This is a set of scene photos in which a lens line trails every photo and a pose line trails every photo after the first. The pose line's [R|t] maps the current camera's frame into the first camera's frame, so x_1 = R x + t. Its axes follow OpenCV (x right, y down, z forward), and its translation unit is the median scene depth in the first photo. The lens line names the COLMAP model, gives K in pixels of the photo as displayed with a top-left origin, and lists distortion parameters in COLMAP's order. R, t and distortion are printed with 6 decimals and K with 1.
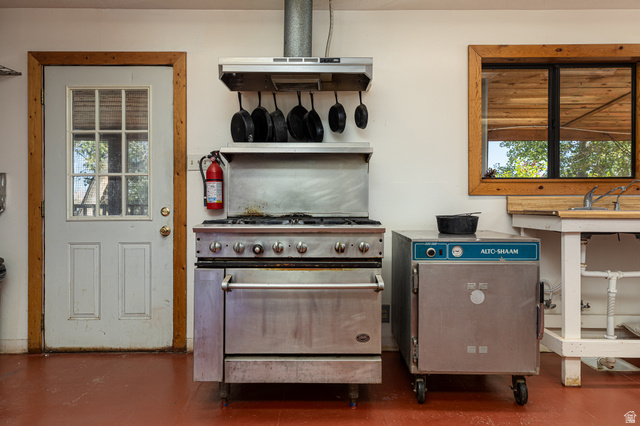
lens RADIAL K [[417.8, 0, 325.0], [0, 417.8, 205.9], [0, 0, 1]] dist [0.010768, 0.000939]
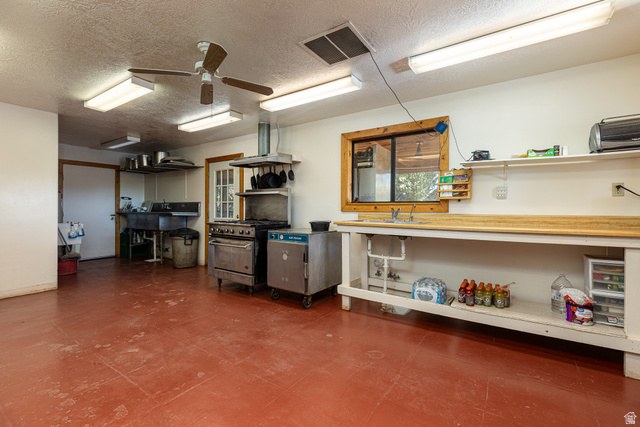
lens RADIAL K [[289.3, 0, 321.1], [0, 289.3, 213.1], [0, 0, 1]] dist [0.003014, 0.000582]
pose [[0.820731, 0.015263, -0.571110, 1.082370], [-0.009378, 0.999868, 0.013246, -0.036784], [0.571237, -0.005516, 0.820767, -0.155536]]
